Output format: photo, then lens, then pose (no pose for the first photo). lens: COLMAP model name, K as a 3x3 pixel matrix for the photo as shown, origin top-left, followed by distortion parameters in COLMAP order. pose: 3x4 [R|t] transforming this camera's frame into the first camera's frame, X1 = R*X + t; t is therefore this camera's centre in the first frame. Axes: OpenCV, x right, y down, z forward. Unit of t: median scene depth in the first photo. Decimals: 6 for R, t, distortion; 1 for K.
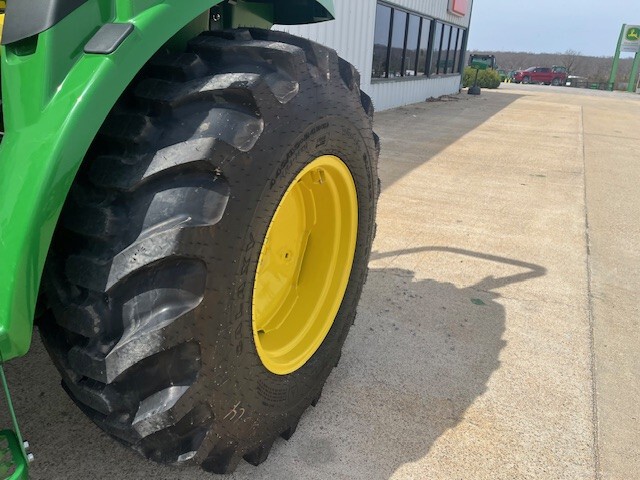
lens RADIAL K [[483.0, 0, 322.1], [0, 483.0, 240.1], [0, 0, 1]] dist [0.054332, -0.065187]
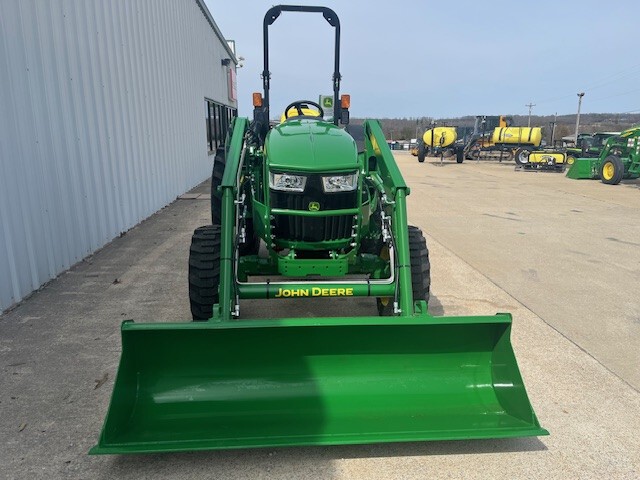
lens RADIAL K [[483.0, 0, 322.1], [0, 483.0, 240.1], [0, 0, 1]] dist [0.054332, -0.065187]
pose [[0.857159, -0.160340, 0.489459, -0.268187], [0.220479, 0.973064, -0.067350, 0.055874], [-0.465476, 0.165645, 0.869422, -0.231060]]
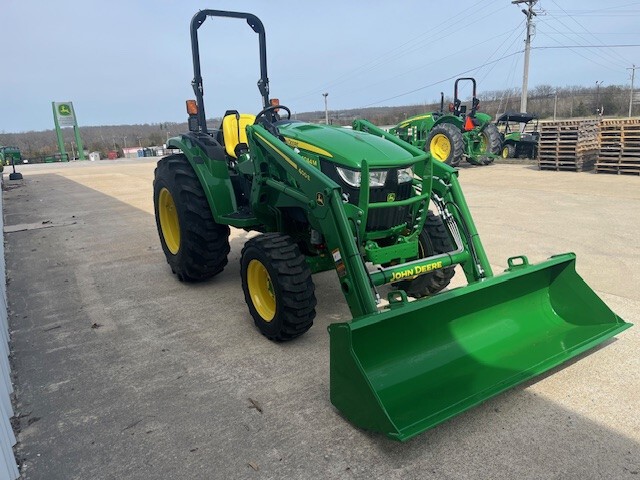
lens RADIAL K [[488.9, 0, 320.0], [0, 488.9, 240.0], [0, 0, 1]] dist [0.031647, -0.006747]
pose [[0.504355, -0.275400, 0.818401, -0.400588], [0.387725, 0.919087, 0.070339, 0.009588], [-0.771553, 0.281839, 0.570326, -0.140166]]
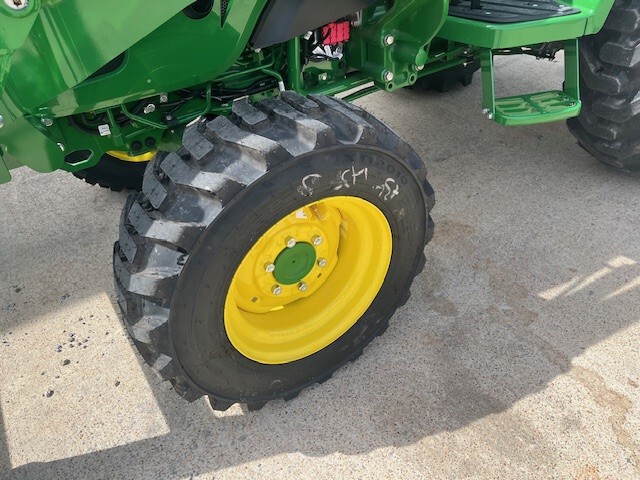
lens RADIAL K [[488.9, 0, 320.0], [0, 488.9, 240.0], [0, 0, 1]] dist [0.031647, -0.006747]
pose [[0.859434, 0.205096, -0.468305, -0.035285], [-0.076128, 0.957132, 0.279468, 0.036336], [0.505548, -0.204533, 0.838205, -0.071335]]
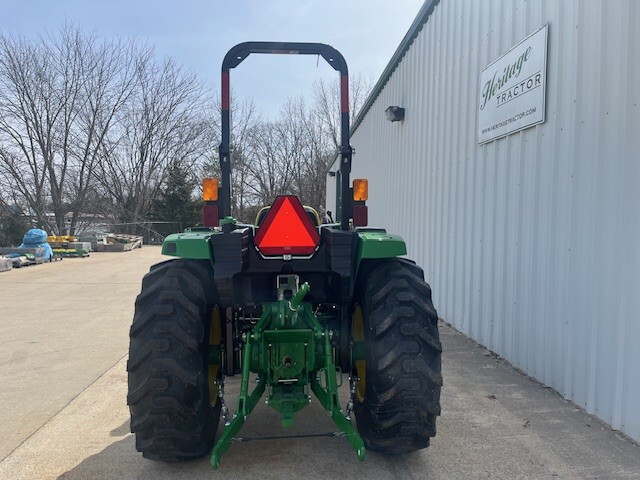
lens RADIAL K [[483.0, 0, 322.1], [0, 483.0, 240.1], [0, 0, 1]] dist [0.054332, -0.065187]
pose [[-0.852560, -0.034072, -0.521518, 0.060378], [-0.233113, 0.917901, 0.321117, -0.157428], [0.467761, 0.395344, -0.790508, 0.346365]]
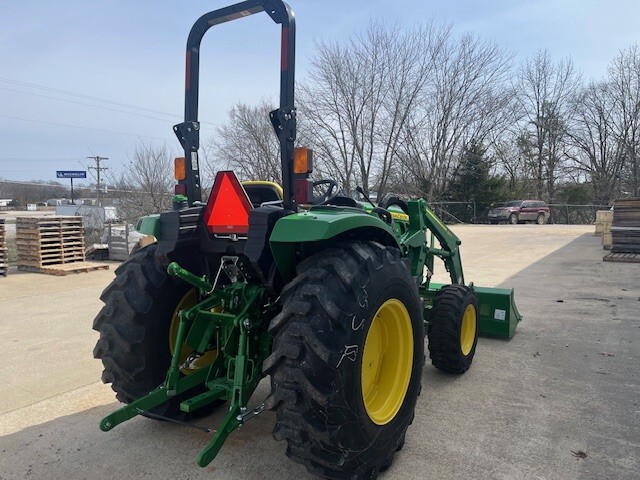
lens RADIAL K [[483.7, 0, 318.8], [0, 483.7, 238.1], [0, 0, 1]] dist [0.063142, -0.110305]
pose [[-0.994059, -0.047214, 0.098071, -0.118737], [-0.000083, 0.901350, 0.433092, -0.166803], [-0.108844, 0.430511, -0.895999, 0.351595]]
